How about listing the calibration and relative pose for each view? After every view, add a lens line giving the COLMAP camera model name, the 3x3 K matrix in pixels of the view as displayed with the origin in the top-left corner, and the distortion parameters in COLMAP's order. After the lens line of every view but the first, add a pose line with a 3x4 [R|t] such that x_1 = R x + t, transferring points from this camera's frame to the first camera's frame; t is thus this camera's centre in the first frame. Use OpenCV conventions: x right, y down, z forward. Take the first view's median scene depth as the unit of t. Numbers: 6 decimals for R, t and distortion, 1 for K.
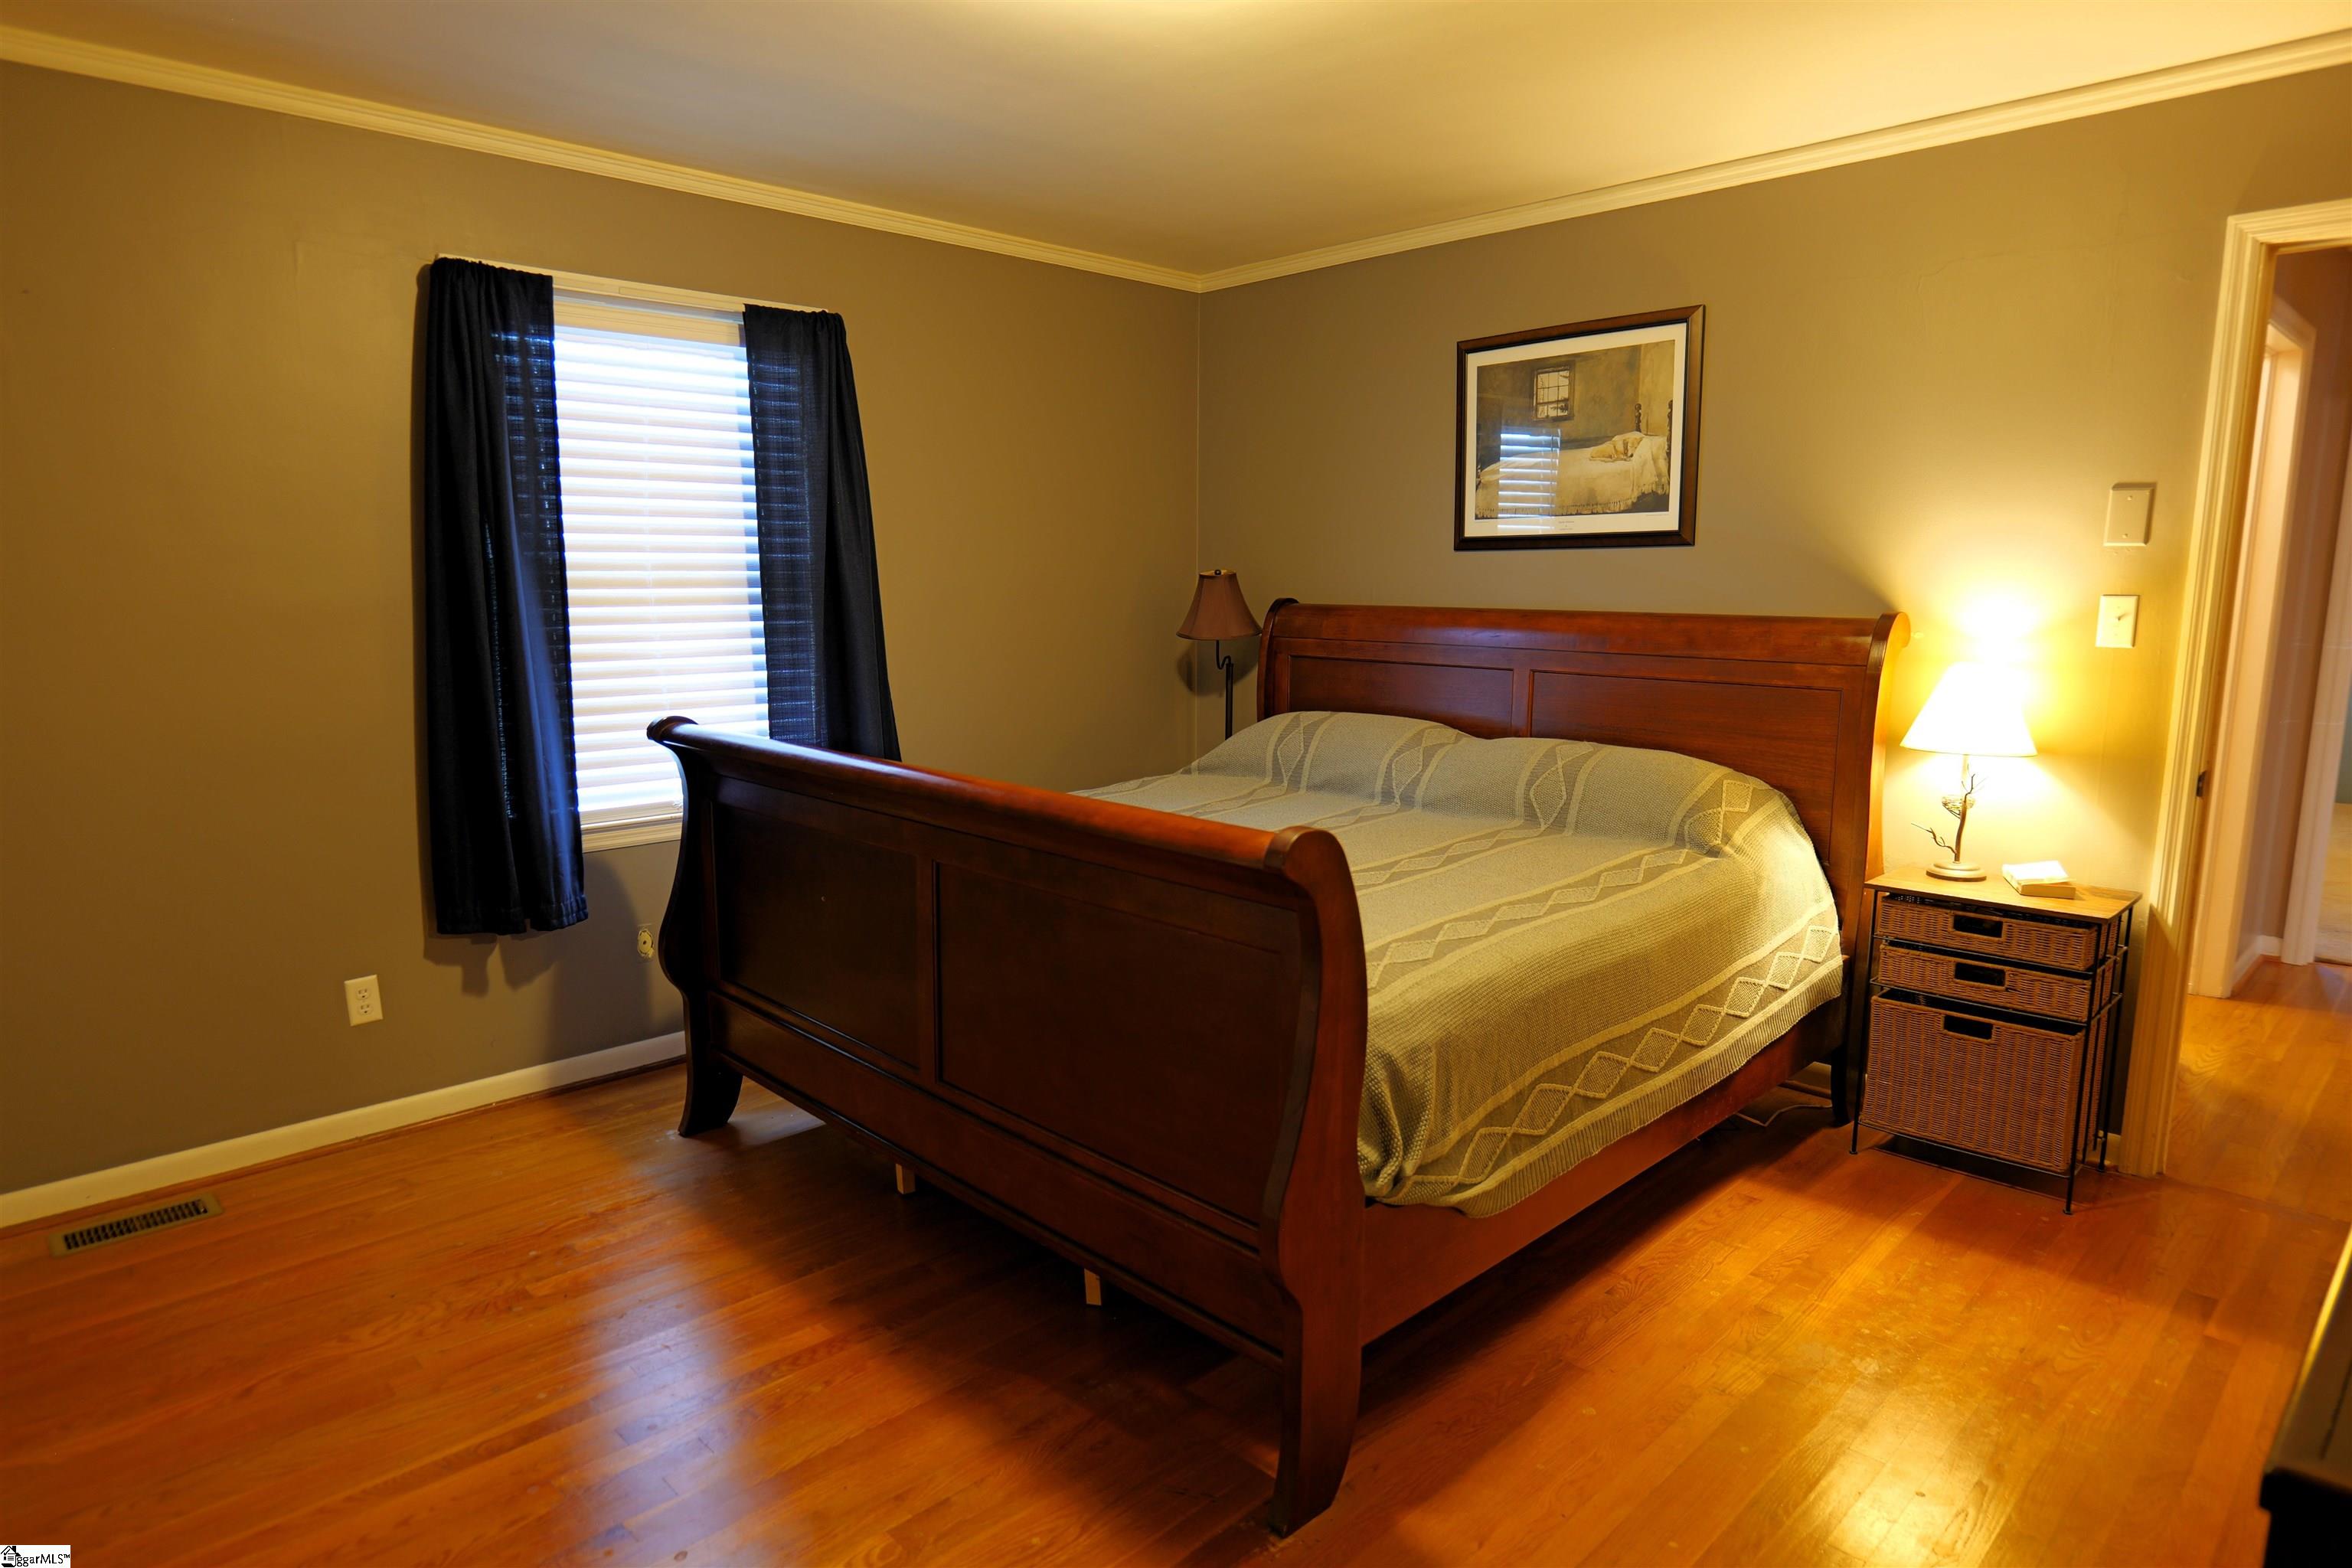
lens RADIAL K [[1379.4, 0, 1178.5], [0, 1379.4, 789.4], [0, 0, 1]] dist [-0.019657, 0.009425]
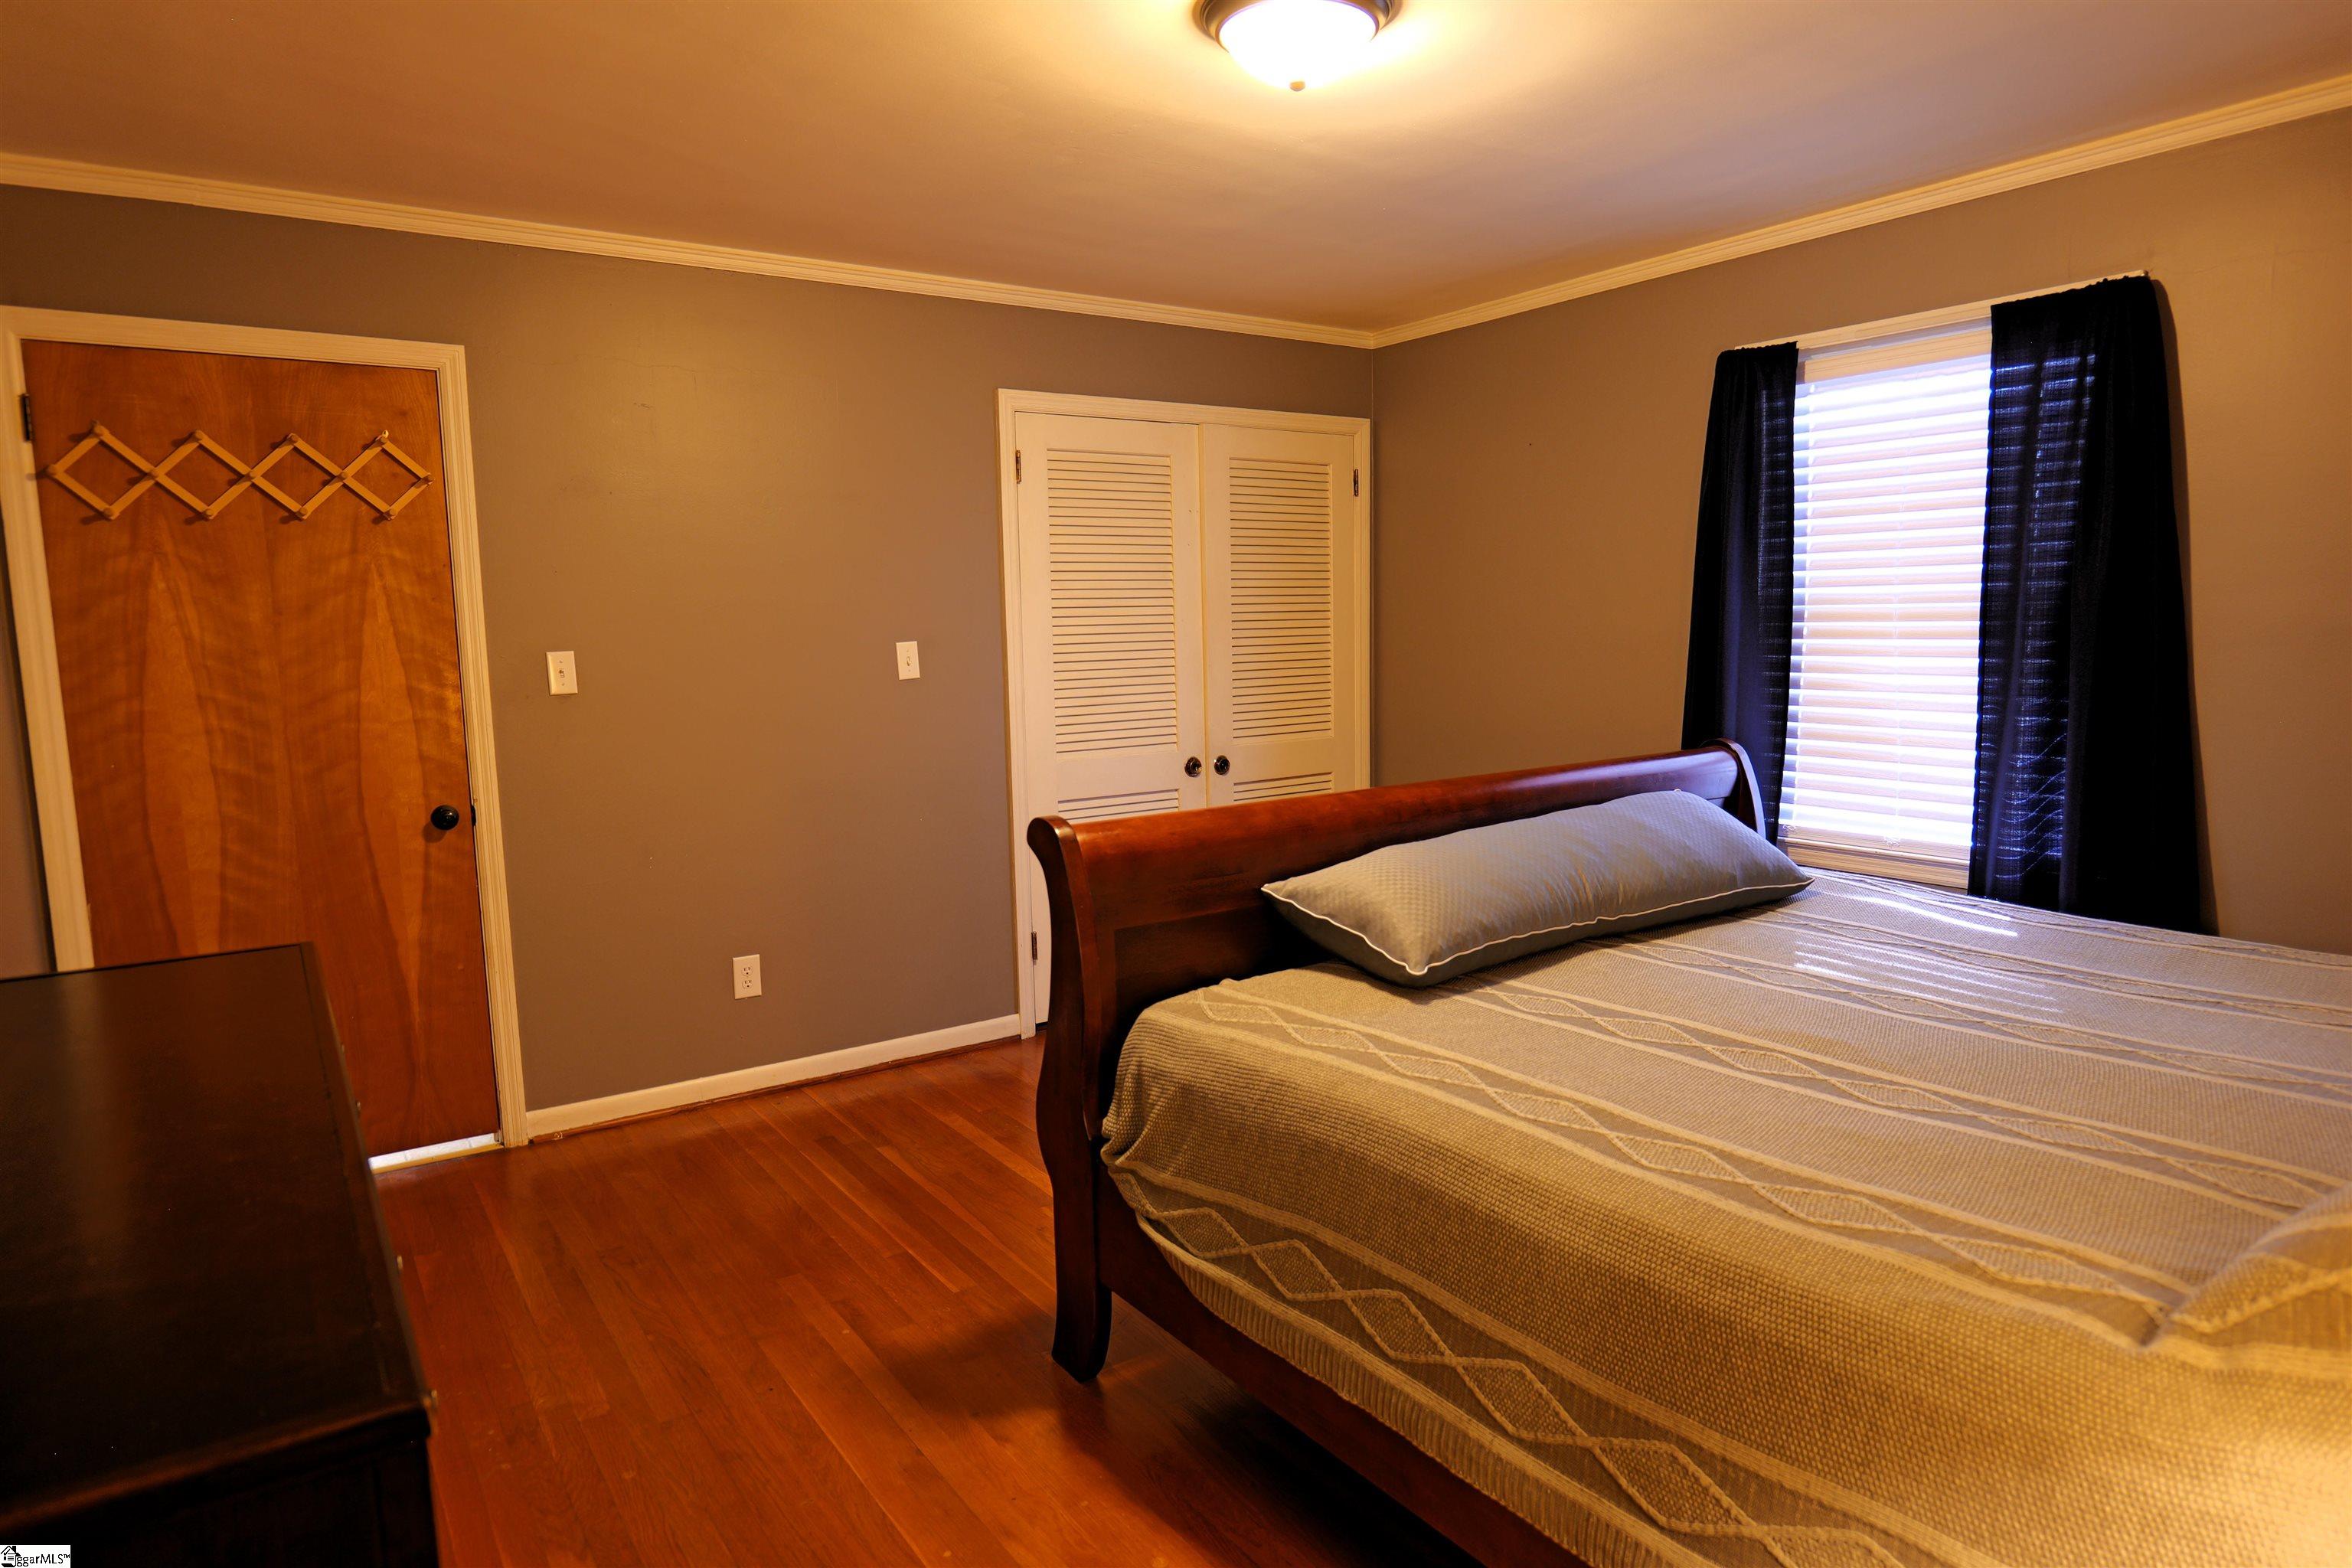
lens RADIAL K [[1379.4, 0, 1177.8], [0, 1379.4, 783.5], [0, 0, 1]] dist [-0.019657, 0.009425]
pose [[-0.174096, 0.122550, -0.977073, 0.845436], [-0.131428, 0.980457, 0.146392, -0.133373], [0.975919, 0.153901, -0.154587, 0.819960]]
